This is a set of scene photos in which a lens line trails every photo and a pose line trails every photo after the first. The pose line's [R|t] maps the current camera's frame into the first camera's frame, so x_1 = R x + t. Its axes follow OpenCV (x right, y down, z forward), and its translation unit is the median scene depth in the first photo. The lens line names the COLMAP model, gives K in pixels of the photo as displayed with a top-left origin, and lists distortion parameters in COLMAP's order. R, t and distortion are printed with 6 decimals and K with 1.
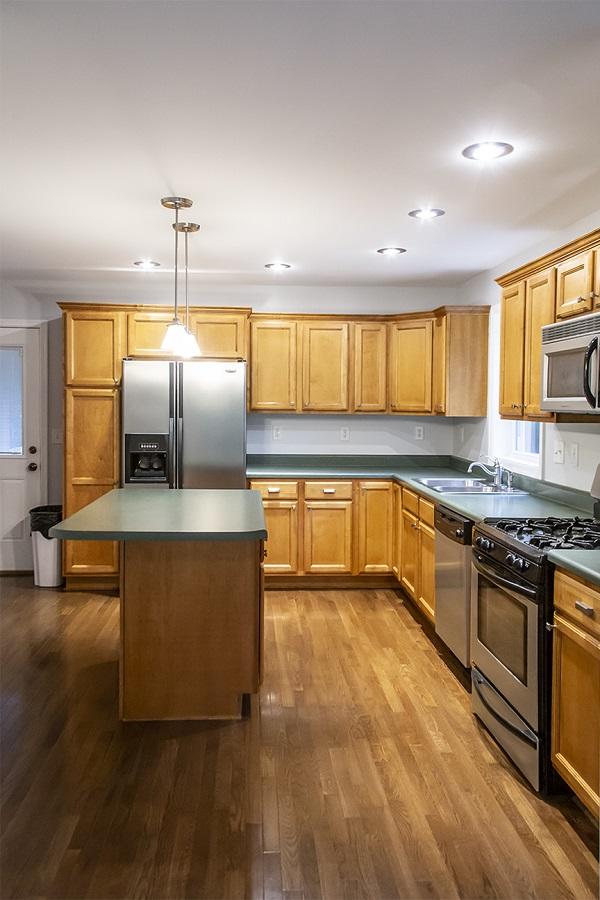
lens RADIAL K [[751.9, 0, 300.1], [0, 751.9, 448.3], [0, 0, 1]] dist [-0.006590, 0.023372]
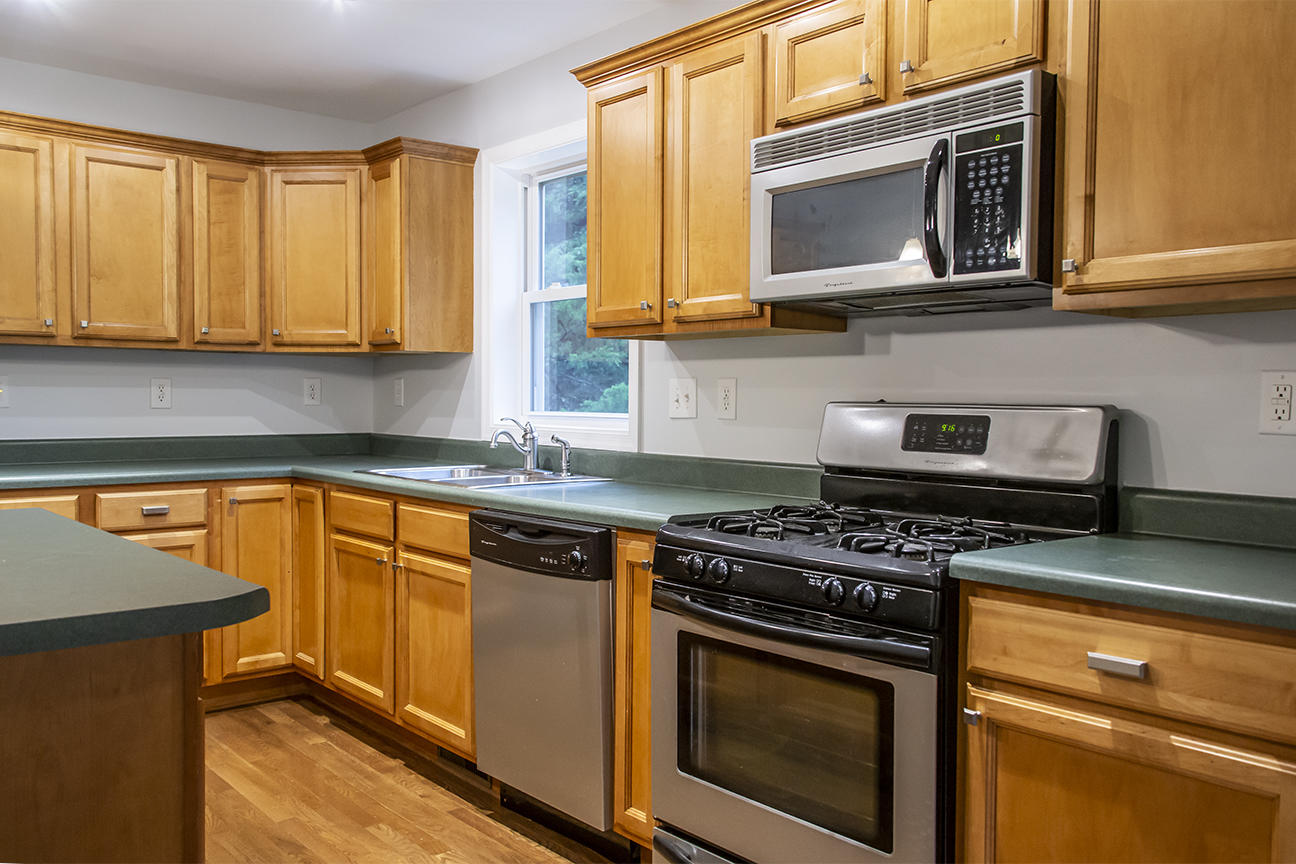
lens RADIAL K [[1082.7, 0, 683.2], [0, 1082.7, 428.4], [0, 0, 1]] dist [-0.006590, 0.023372]
pose [[0.791956, -0.025799, 0.610034, -0.110084], [0.041144, 0.999091, -0.011162, 0.027465], [-0.609191, 0.033939, 0.792297, 0.275202]]
